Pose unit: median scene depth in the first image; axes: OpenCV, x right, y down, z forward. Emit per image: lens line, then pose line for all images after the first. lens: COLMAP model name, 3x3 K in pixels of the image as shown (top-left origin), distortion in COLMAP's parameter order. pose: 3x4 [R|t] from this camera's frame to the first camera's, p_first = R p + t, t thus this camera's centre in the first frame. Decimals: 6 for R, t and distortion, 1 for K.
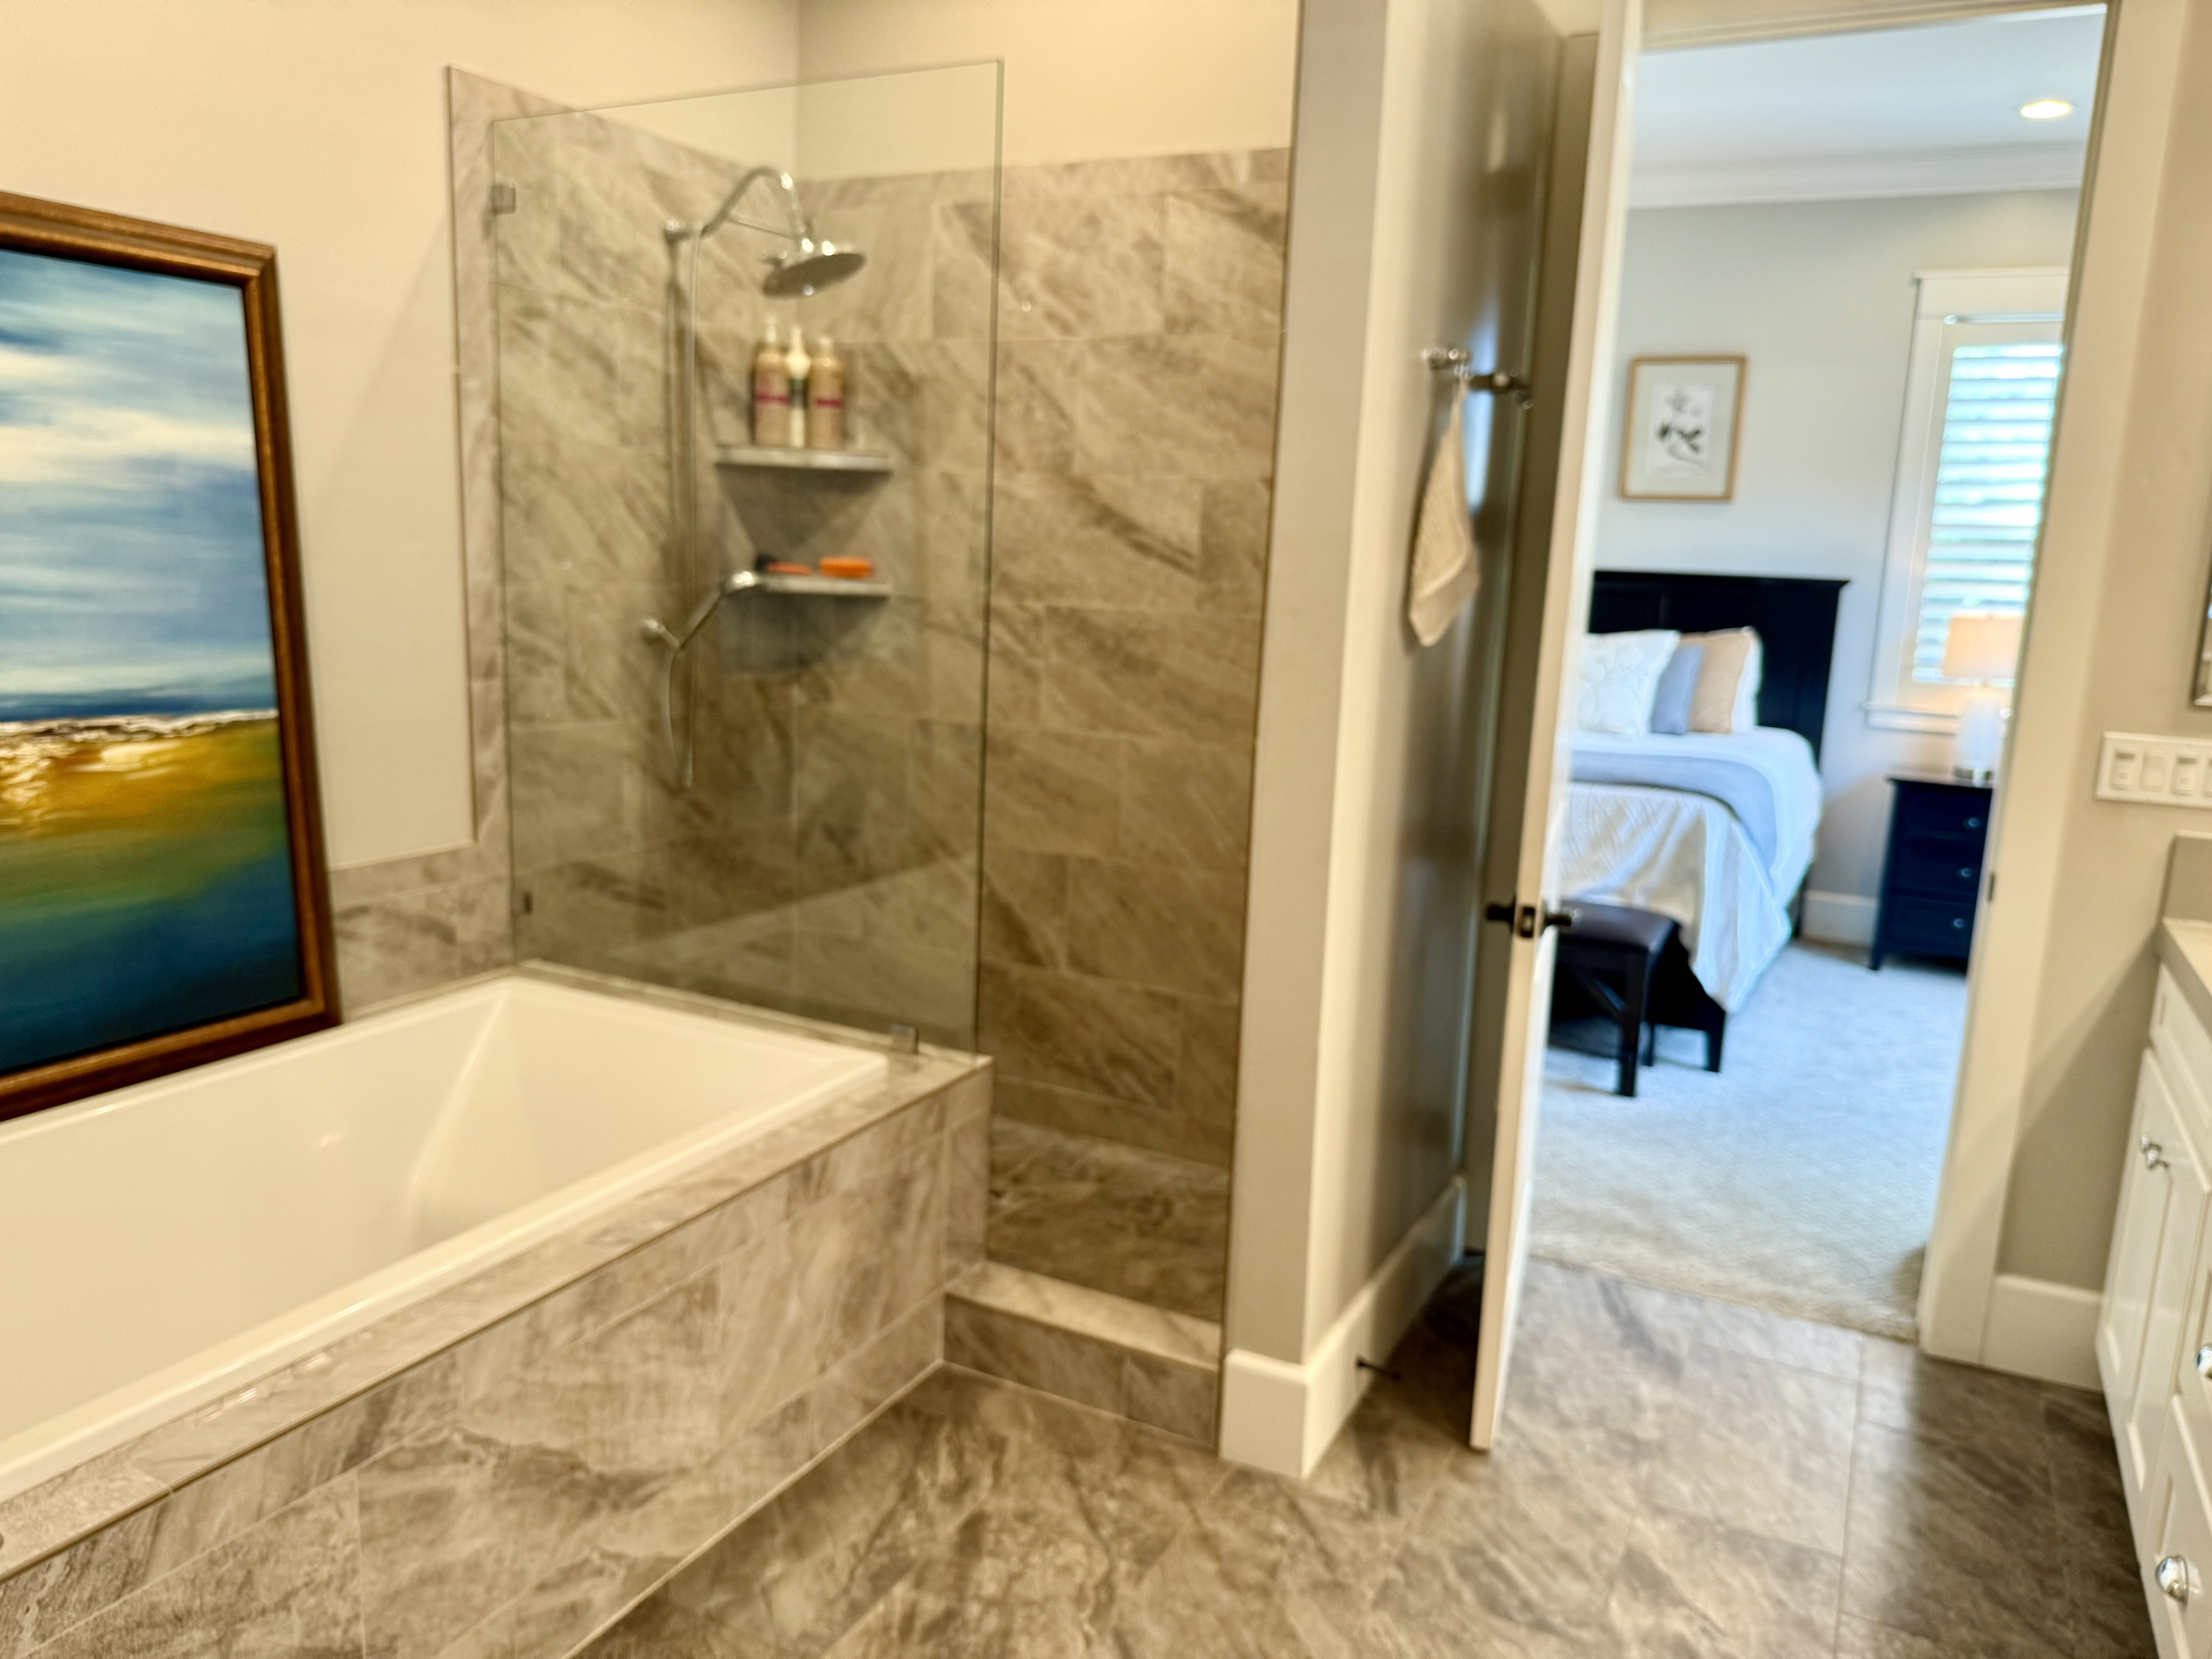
lens RADIAL K [[1561.9, 0, 1106.6], [0, 1561.9, 829.0], [0, 0, 1]] dist [0.006016, -0.000640]
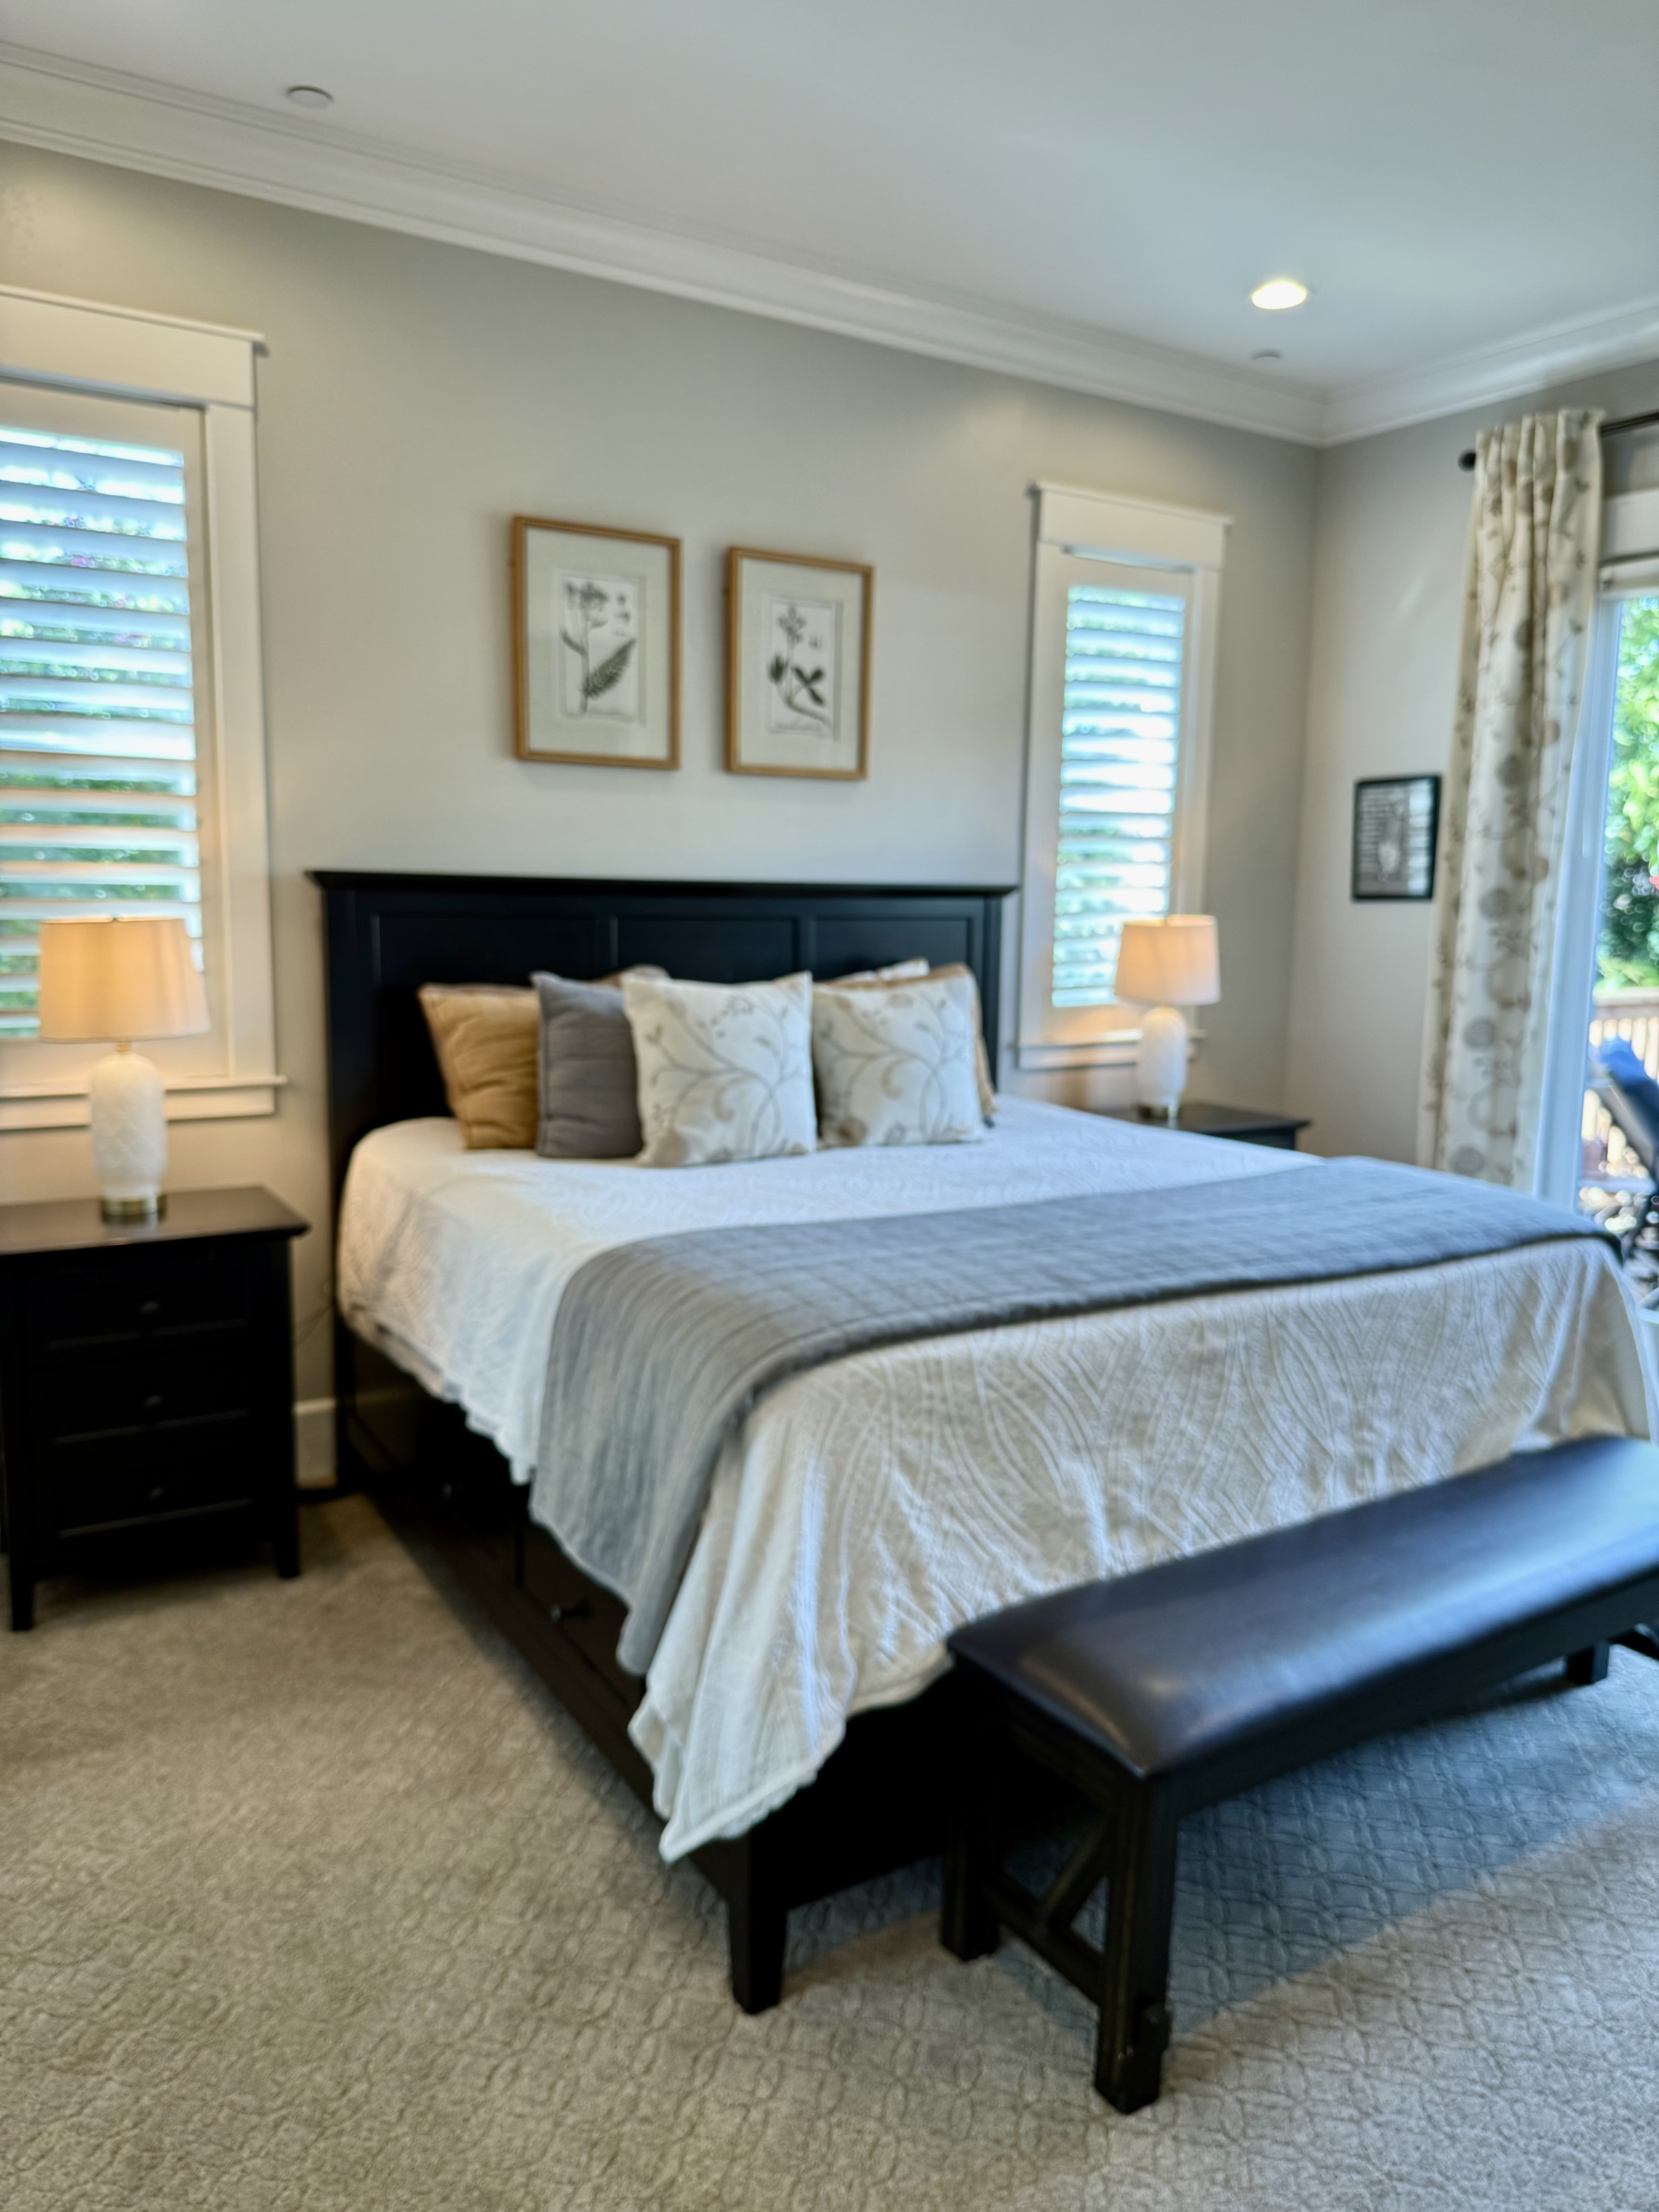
lens RADIAL K [[1561.9, 0, 828.9], [0, 1561.9, 1112.2], [0, 0, 1]] dist [0.006016, -0.000640]
pose [[0.513442, -0.162846, 0.842531, -0.213871], [0.173880, 0.981205, 0.083686, -0.124821], [-0.840323, 0.103531, 0.532107, 0.659616]]
